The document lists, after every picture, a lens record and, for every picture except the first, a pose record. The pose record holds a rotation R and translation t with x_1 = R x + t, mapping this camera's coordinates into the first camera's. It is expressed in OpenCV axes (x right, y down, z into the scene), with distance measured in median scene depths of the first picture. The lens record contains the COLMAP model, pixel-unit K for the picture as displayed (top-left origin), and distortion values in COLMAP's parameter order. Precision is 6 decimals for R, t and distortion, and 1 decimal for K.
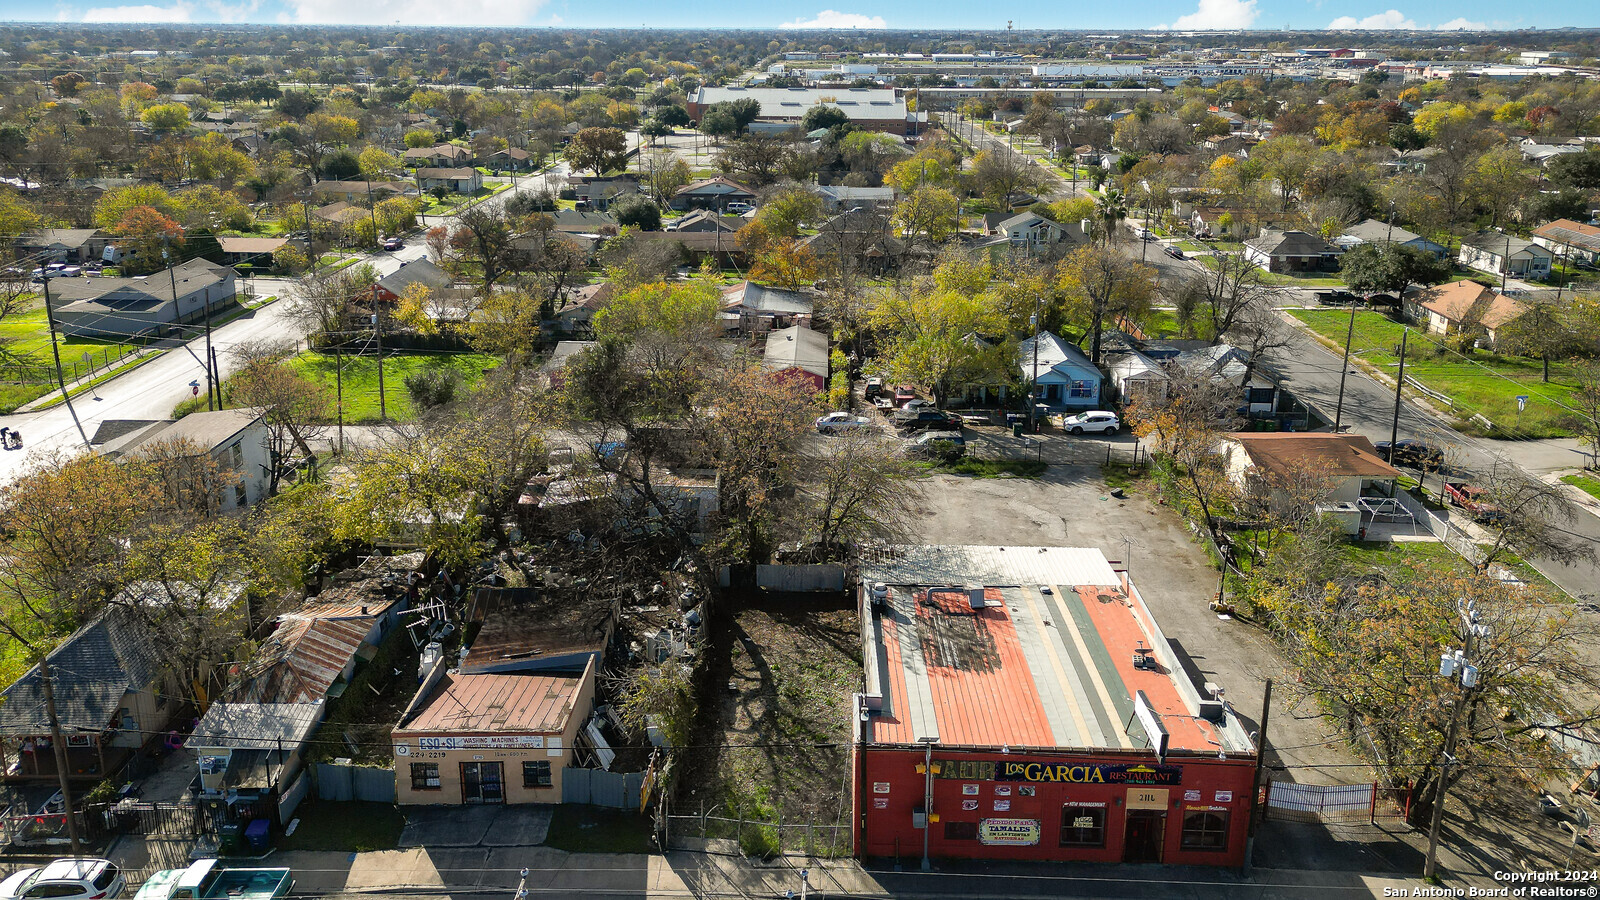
lens RADIAL K [[1130.1, 0, 799.8], [0, 1130.1, 351.9], [0, 0, 1]] dist [0.078721, -0.107233]
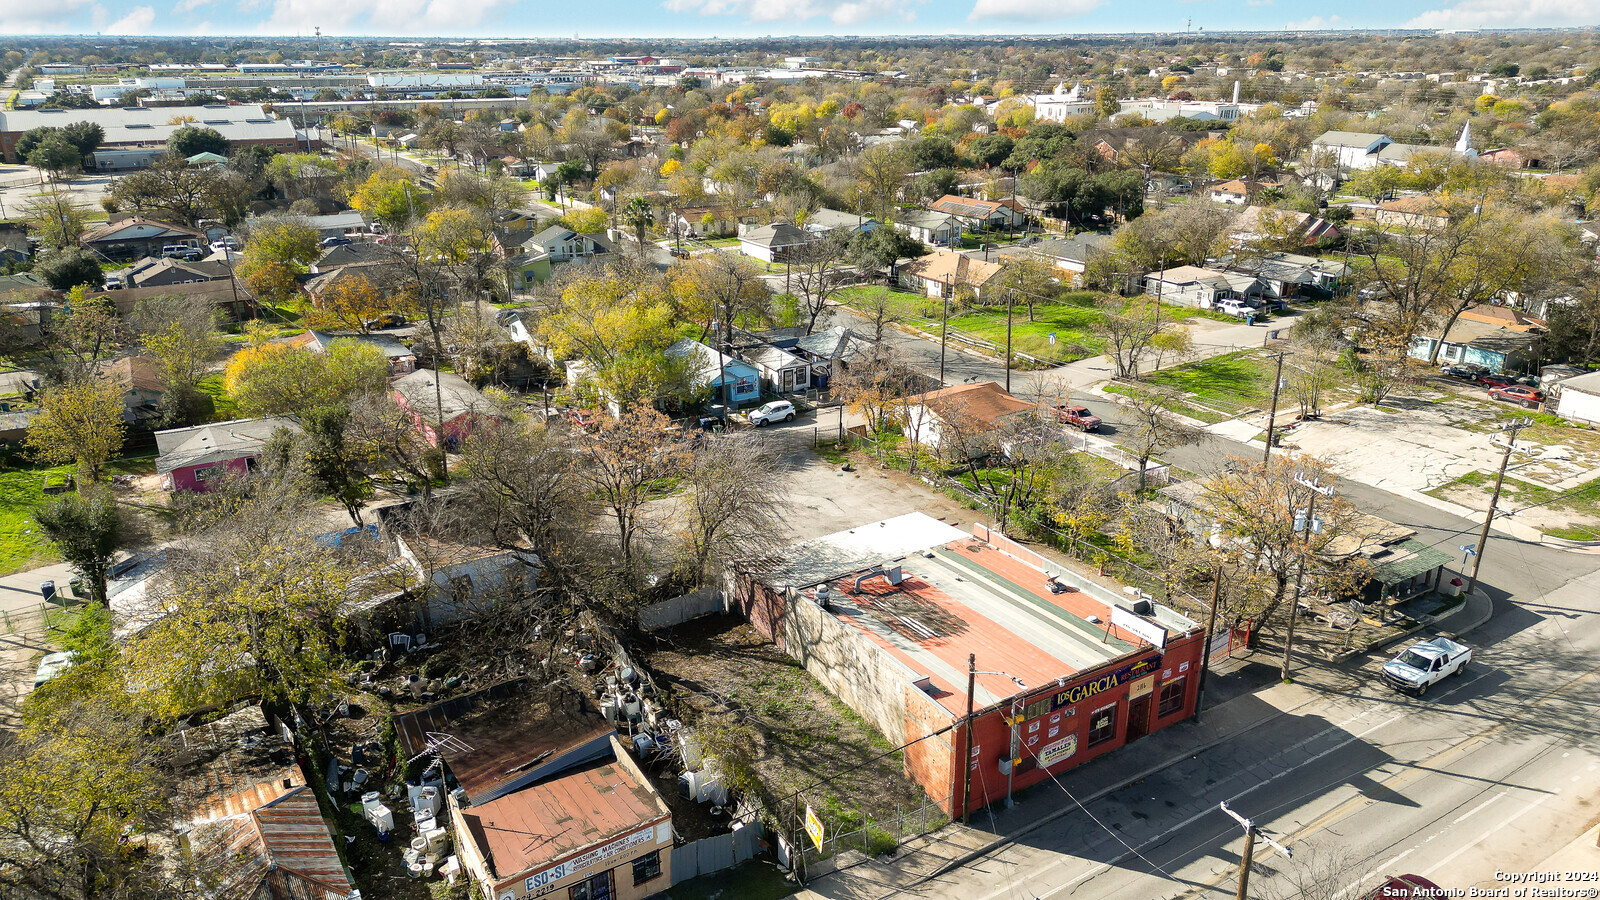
lens RADIAL K [[1091.4, 0, 805.1], [0, 1091.4, 467.0], [0, 0, 1]] dist [0.078380, -0.083646]
pose [[0.840997, -0.202289, 0.501799, -0.383178], [0.153839, 0.978598, 0.136671, -0.038412], [-0.518707, -0.037744, 0.854118, 0.138701]]
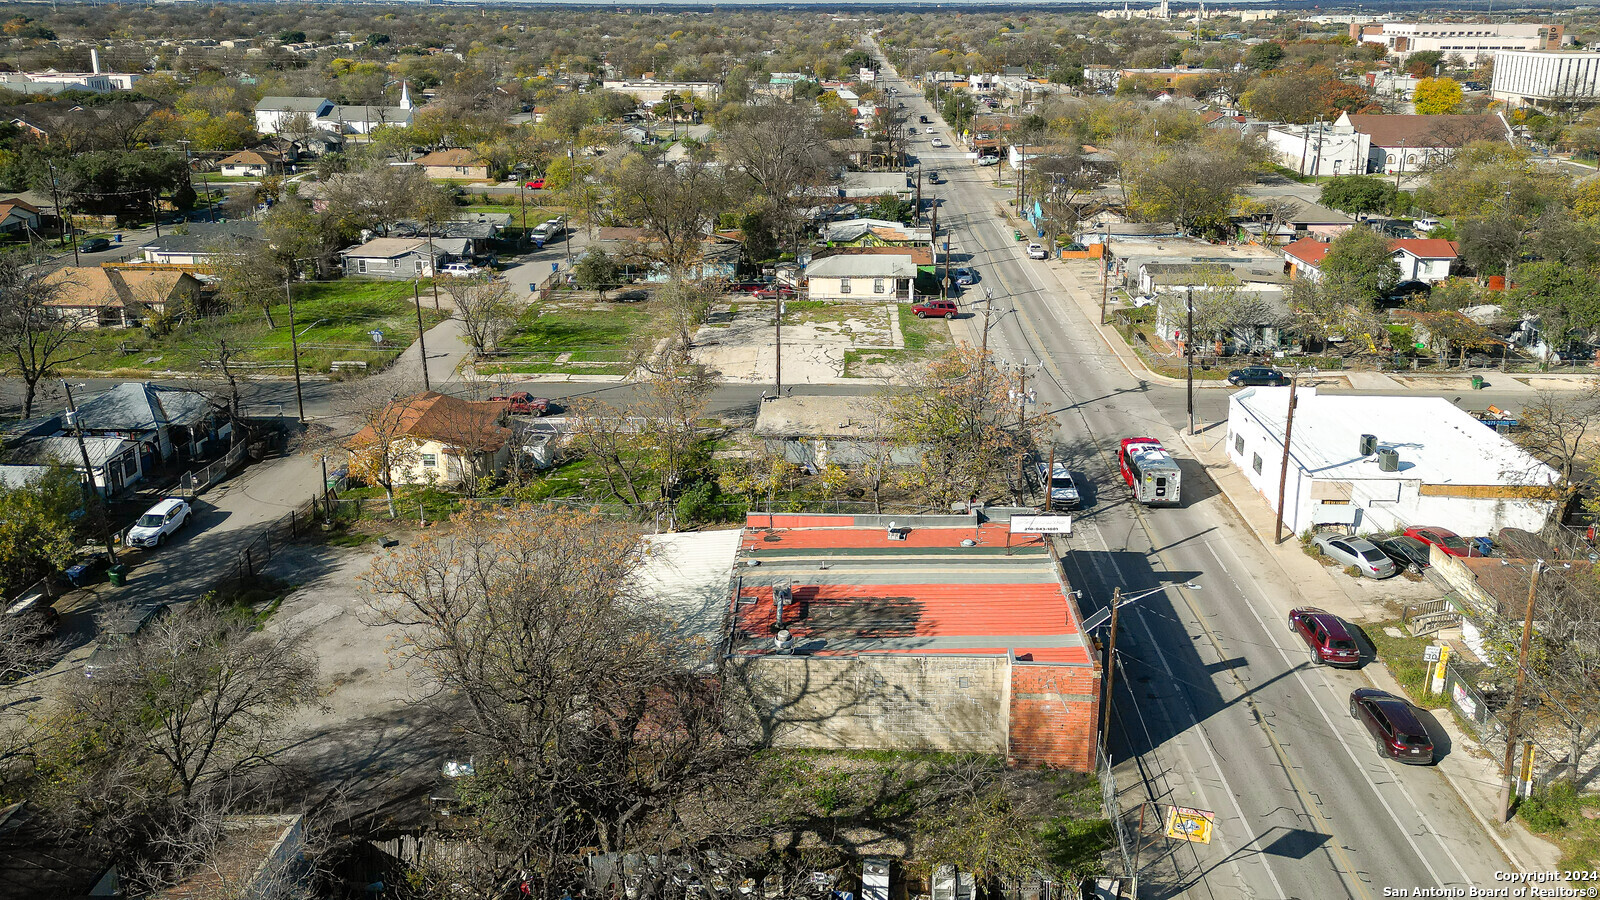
lens RADIAL K [[1130.1, 0, 799.8], [0, 1130.1, 351.9], [0, 0, 1]] dist [0.078721, -0.107233]
pose [[0.026609, -0.294537, 0.955269, -0.612908], [0.270676, 0.922033, 0.276750, -0.200086], [-0.962303, 0.251204, 0.104258, 0.764682]]
